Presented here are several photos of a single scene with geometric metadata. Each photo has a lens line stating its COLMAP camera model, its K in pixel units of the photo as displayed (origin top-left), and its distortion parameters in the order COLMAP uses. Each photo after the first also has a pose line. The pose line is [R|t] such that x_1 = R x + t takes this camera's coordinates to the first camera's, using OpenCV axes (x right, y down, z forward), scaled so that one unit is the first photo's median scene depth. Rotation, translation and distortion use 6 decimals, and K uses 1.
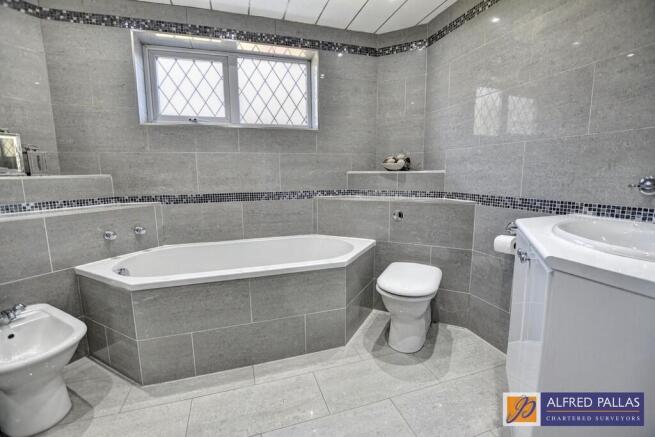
lens RADIAL K [[295.3, 0, 329.4], [0, 295.3, 215.3], [0, 0, 1]] dist [-0.004040, -0.000526]
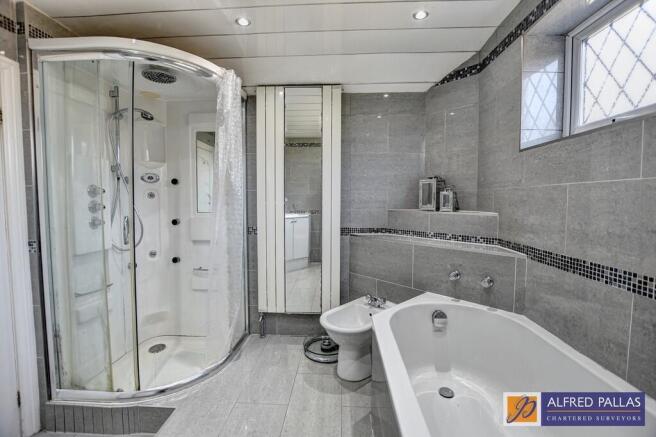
lens RADIAL K [[295.8, 0, 329.9], [0, 295.8, 215.3], [0, 0, 1]] dist [-0.004040, -0.000526]
pose [[-0.353214, 0.062856, -0.933429, 0.265167], [-0.134400, 0.983982, 0.117117, -0.165023], [0.925838, 0.166820, -0.339108, 0.817582]]
